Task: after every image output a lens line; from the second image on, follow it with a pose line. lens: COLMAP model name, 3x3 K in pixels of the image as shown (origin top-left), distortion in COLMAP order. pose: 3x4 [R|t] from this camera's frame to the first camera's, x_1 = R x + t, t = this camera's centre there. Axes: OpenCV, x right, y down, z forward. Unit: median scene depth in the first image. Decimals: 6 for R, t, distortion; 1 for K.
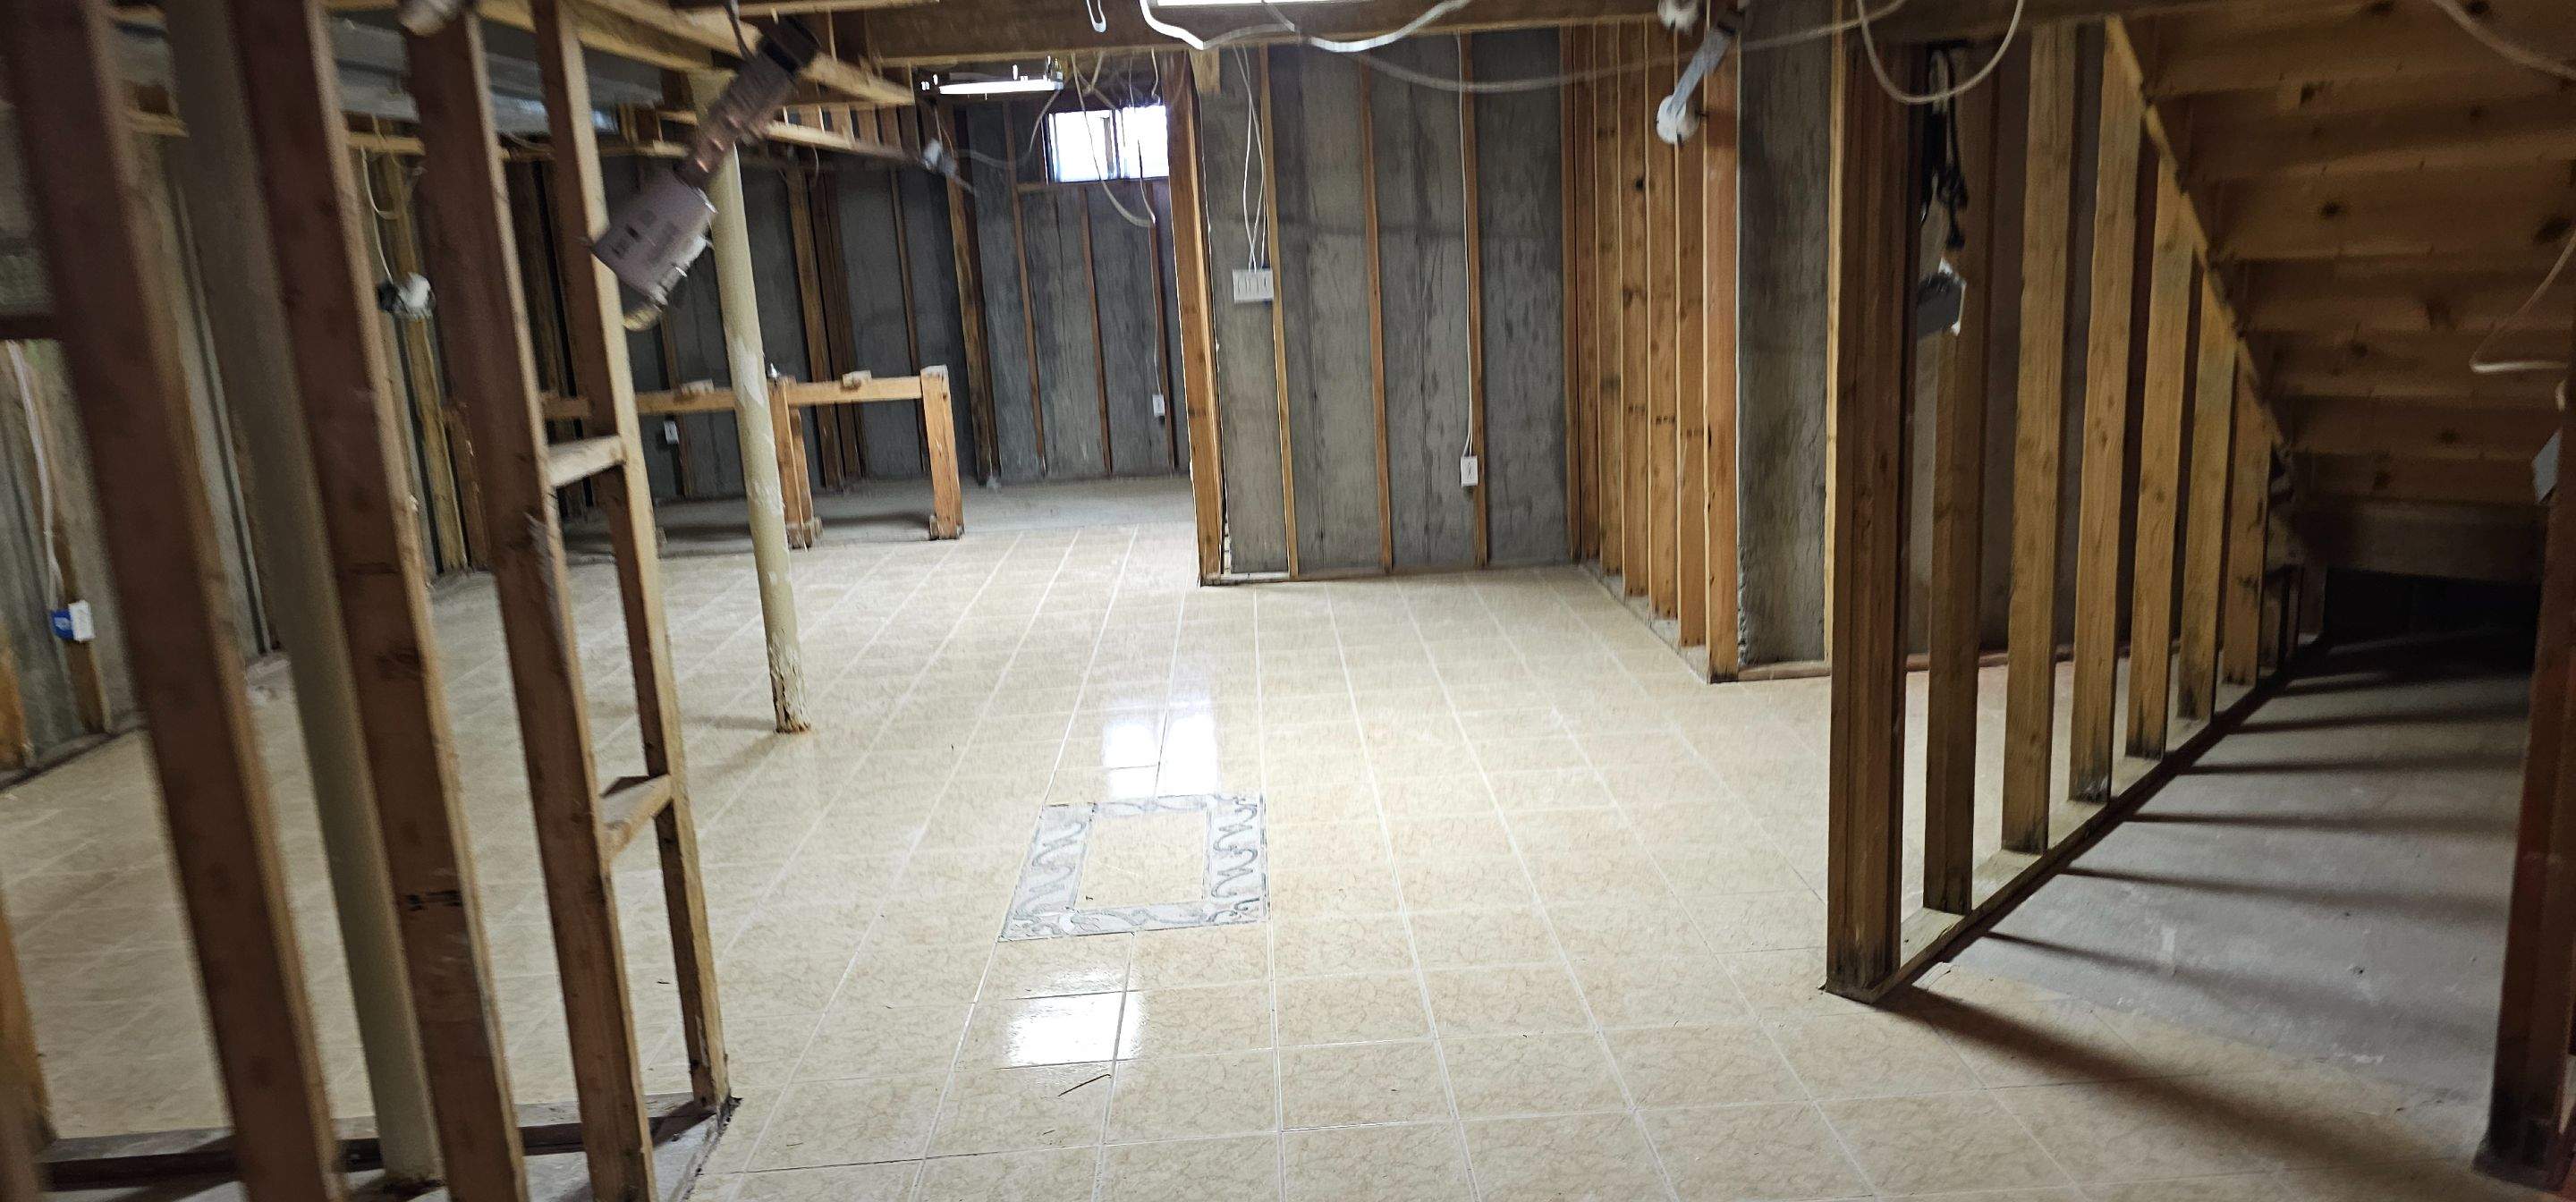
lens RADIAL K [[1747.6, 0, 1282.0], [0, 1747.6, 619.0], [0, 0, 1]] dist [0.078222, -0.092905]
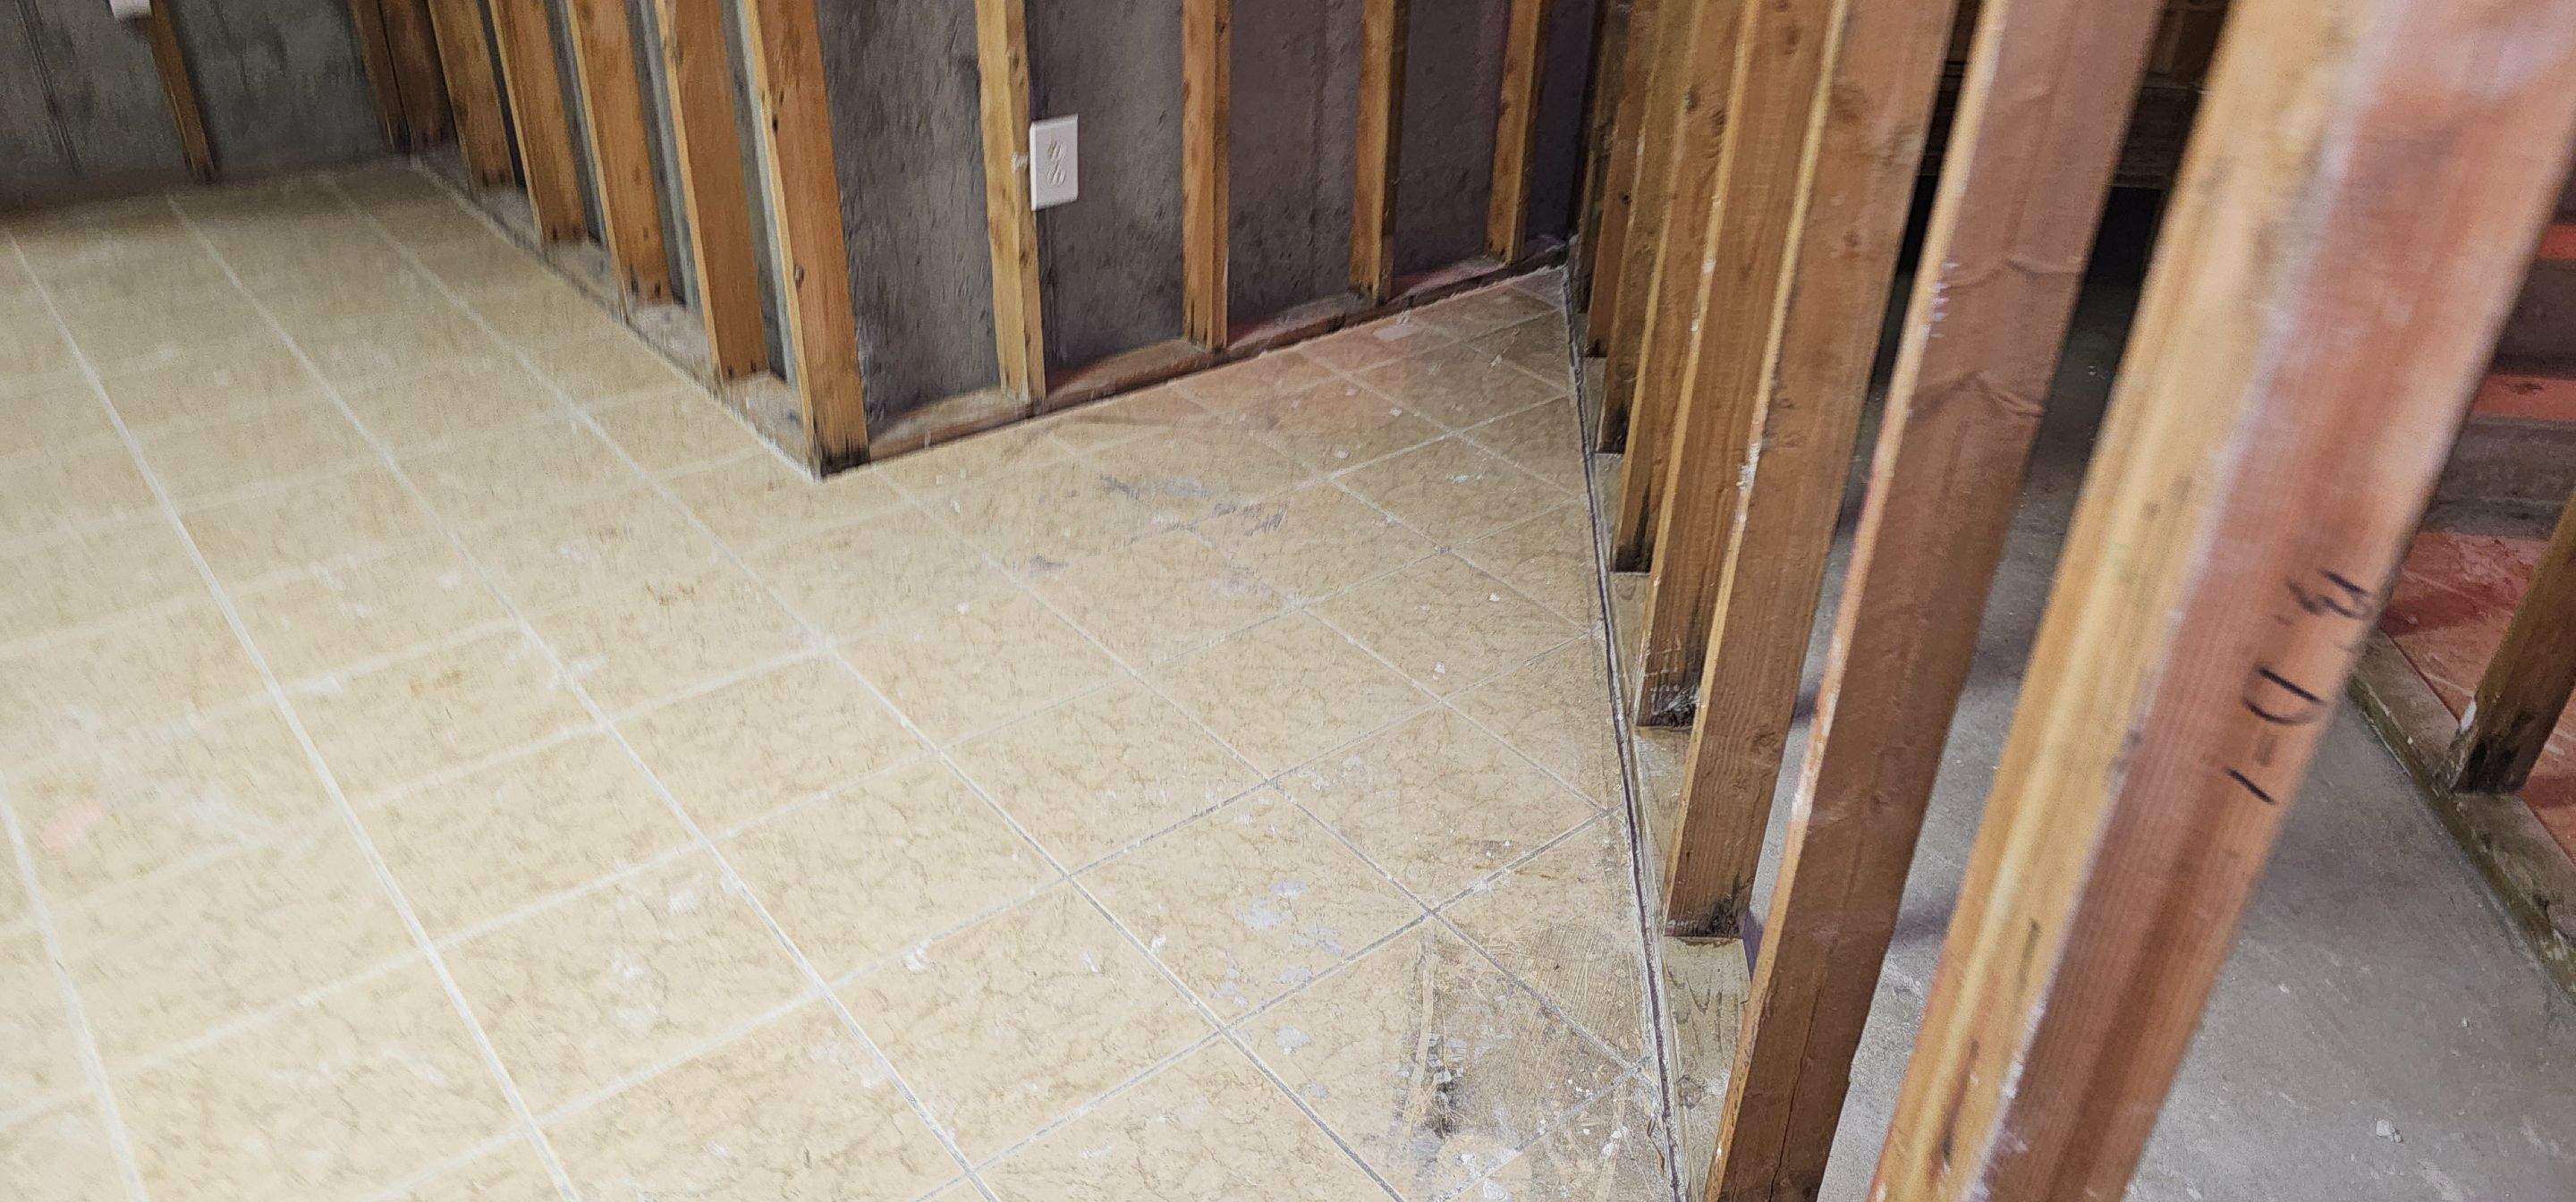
lens RADIAL K [[1747.6, 0, 1299.1], [0, 1747.6, 599.1], [0, 0, 1]] dist [0.078222, -0.092905]
pose [[0.782881, -0.246509, 0.571253, 0.050598], [0.052805, 0.941174, 0.333771, -0.090954], [-0.619926, -0.231138, 0.749844, 0.509181]]
